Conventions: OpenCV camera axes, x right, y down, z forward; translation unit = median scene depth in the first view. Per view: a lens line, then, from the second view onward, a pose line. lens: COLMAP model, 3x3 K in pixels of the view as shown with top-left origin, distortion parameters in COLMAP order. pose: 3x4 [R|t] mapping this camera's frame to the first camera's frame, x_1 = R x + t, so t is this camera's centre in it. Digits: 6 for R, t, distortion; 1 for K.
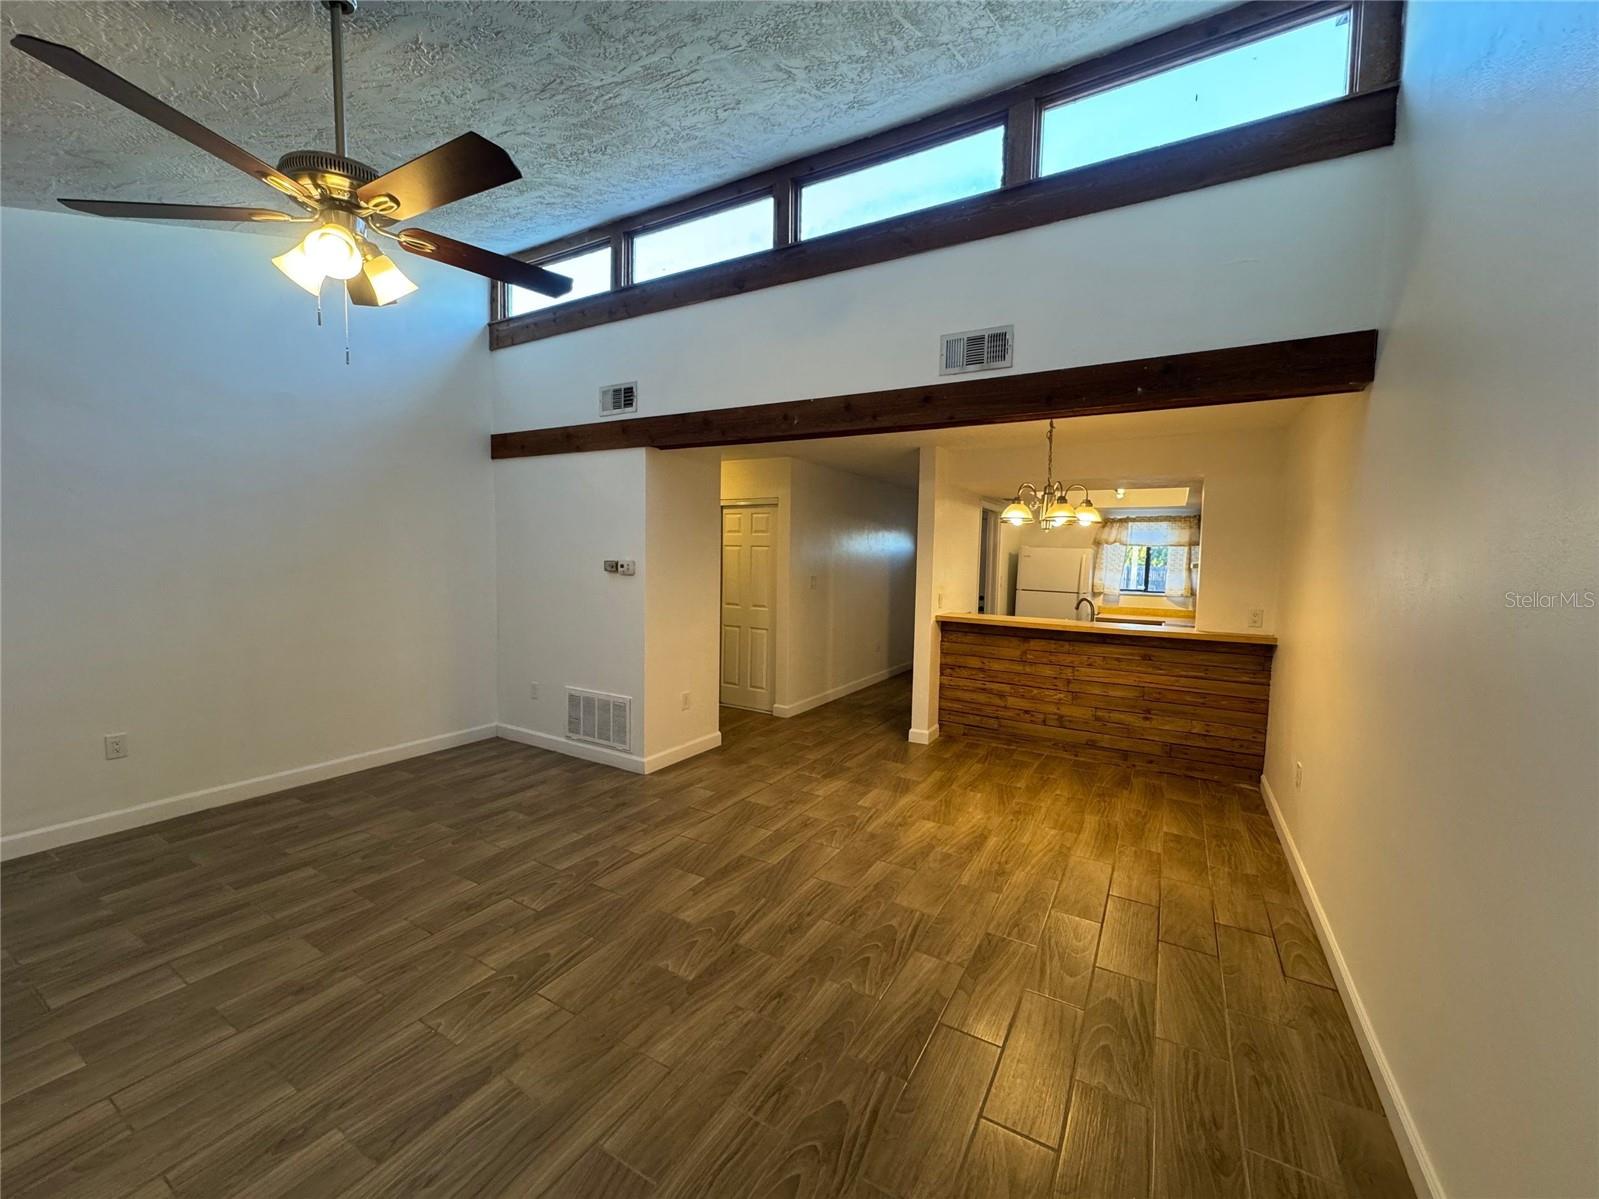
lens RADIAL K [[638.8, 0, 797.7], [0, 638.8, 602.7], [0, 0, 1]] dist [-0.006414, 0.000143]
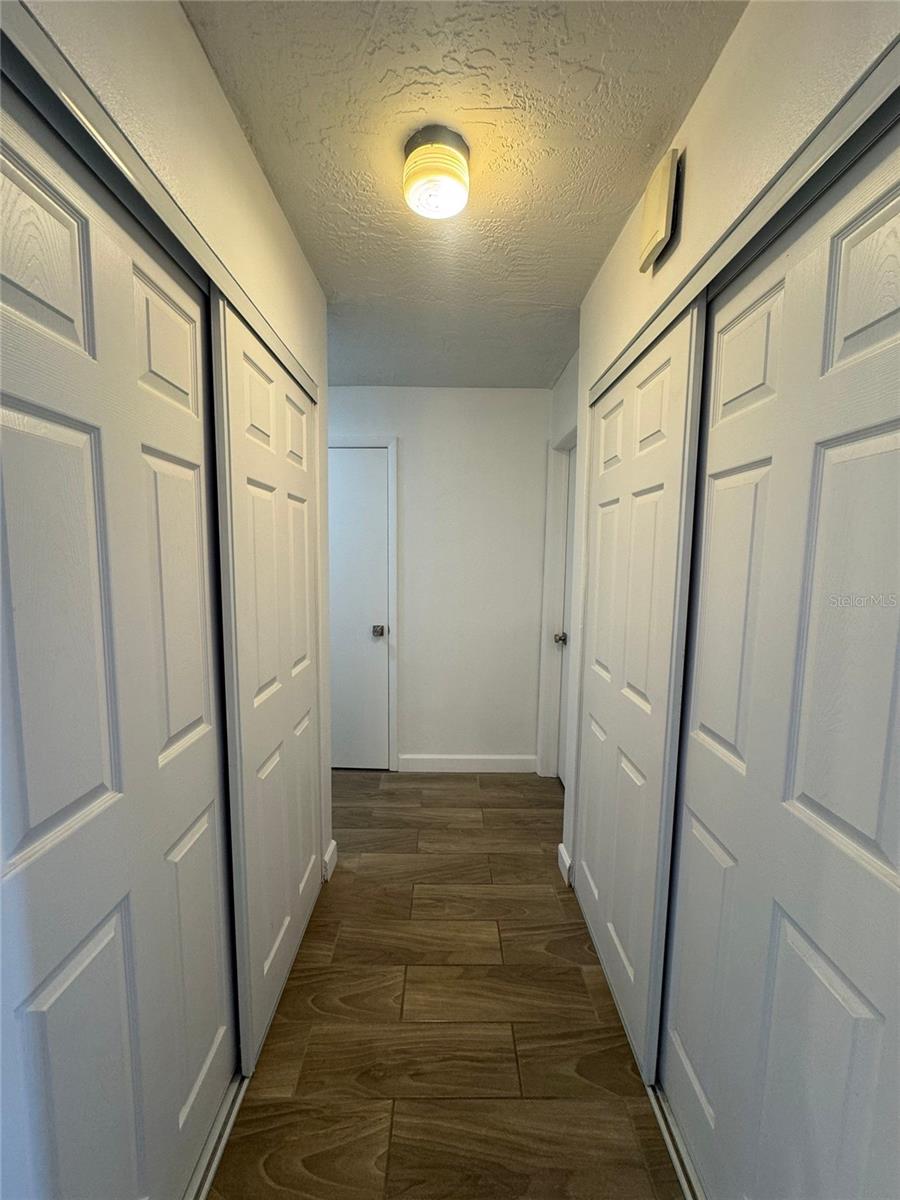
lens RADIAL K [[479.4, 0, 448.2], [0, 479.4, 601.4], [0, 0, 1]] dist [-0.006414, 0.000143]
pose [[0.506609, 0.078647, -0.858581, -0.014126], [-0.061355, 0.996595, 0.055086, -0.067361], [0.859990, 0.024772, 0.509709, 1.175950]]
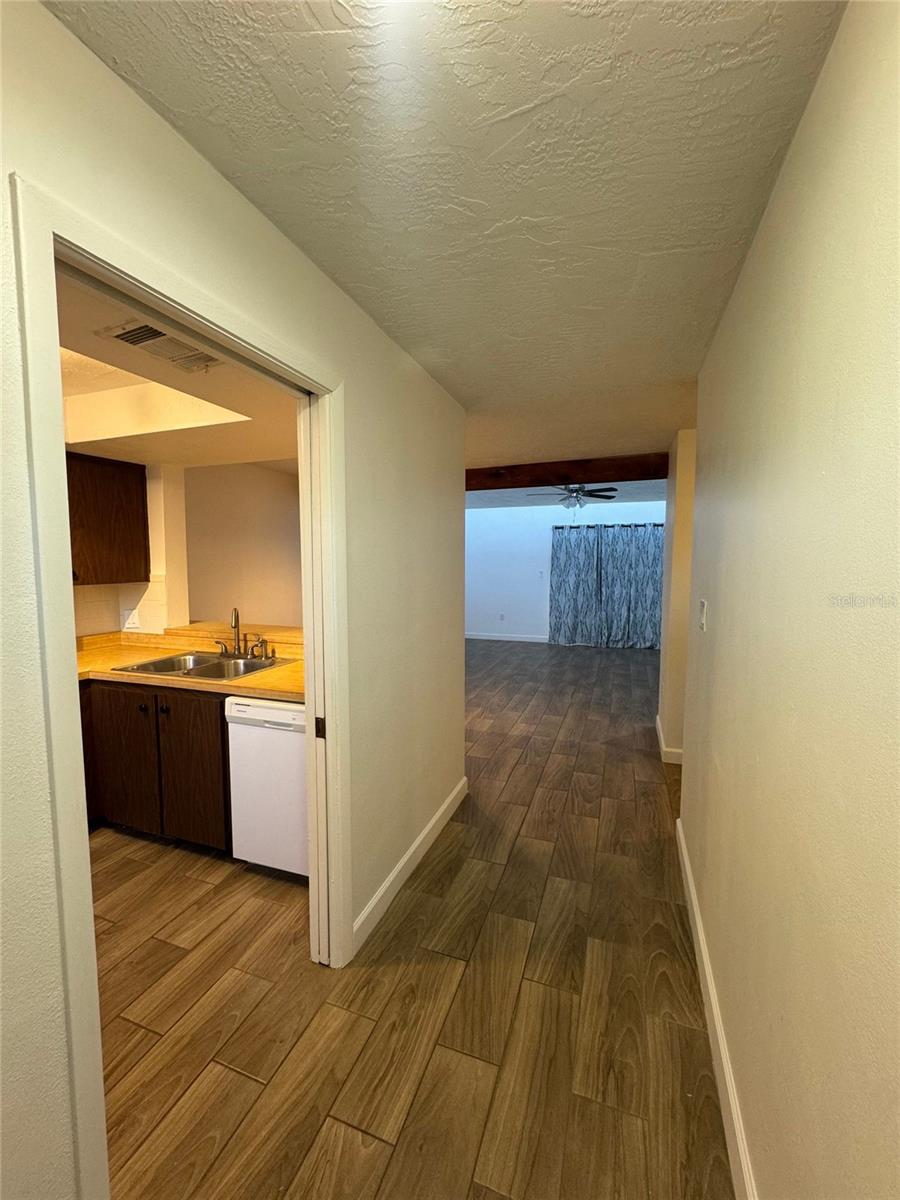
lens RADIAL K [[479.4, 0, 449.9], [0, 479.4, 597.3], [0, 0, 1]] dist [-0.006414, 0.000143]
pose [[-0.983989, -0.004849, -0.178162, 0.353755], [-0.029983, 0.989887, 0.138650, -0.118360], [0.175688, 0.141772, -0.974184, 1.809147]]
